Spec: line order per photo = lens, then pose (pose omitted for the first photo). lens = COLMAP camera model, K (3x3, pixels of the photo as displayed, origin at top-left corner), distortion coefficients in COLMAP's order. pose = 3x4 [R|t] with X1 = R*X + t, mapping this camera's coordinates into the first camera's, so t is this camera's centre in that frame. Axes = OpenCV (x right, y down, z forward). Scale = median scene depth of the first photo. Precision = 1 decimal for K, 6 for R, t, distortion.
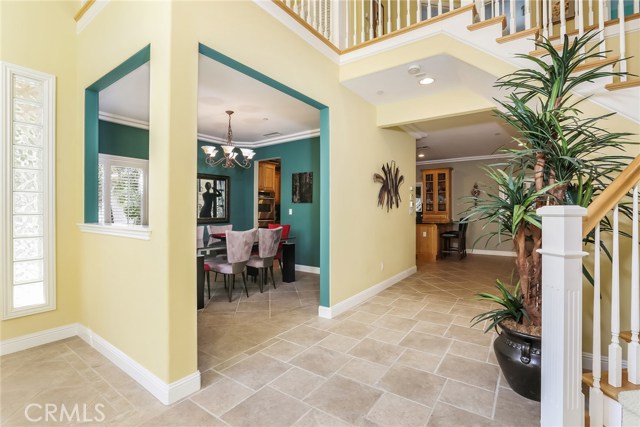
lens RADIAL K [[299.2, 0, 316.3], [0, 299.2, 210.7], [0, 0, 1]] dist [-0.021085, 0.000756]
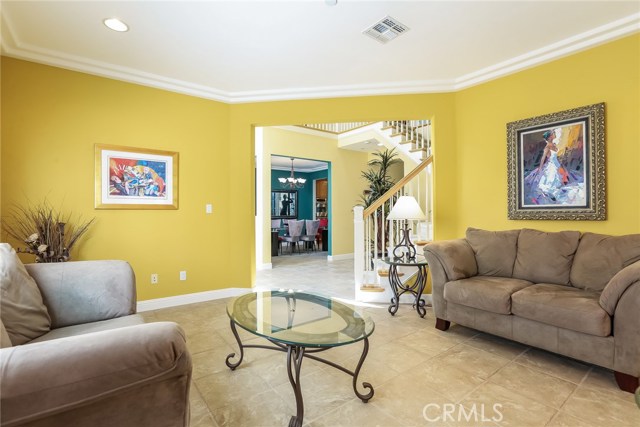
lens RADIAL K [[299.2, 0, 316.3], [0, 299.2, 210.7], [0, 0, 1]] dist [-0.021085, 0.000756]
pose [[0.957706, -0.005486, -0.287697, 0.301172], [0.004285, 0.999979, -0.004801, 0.005622], [0.287718, 0.003365, 0.957709, -0.585053]]
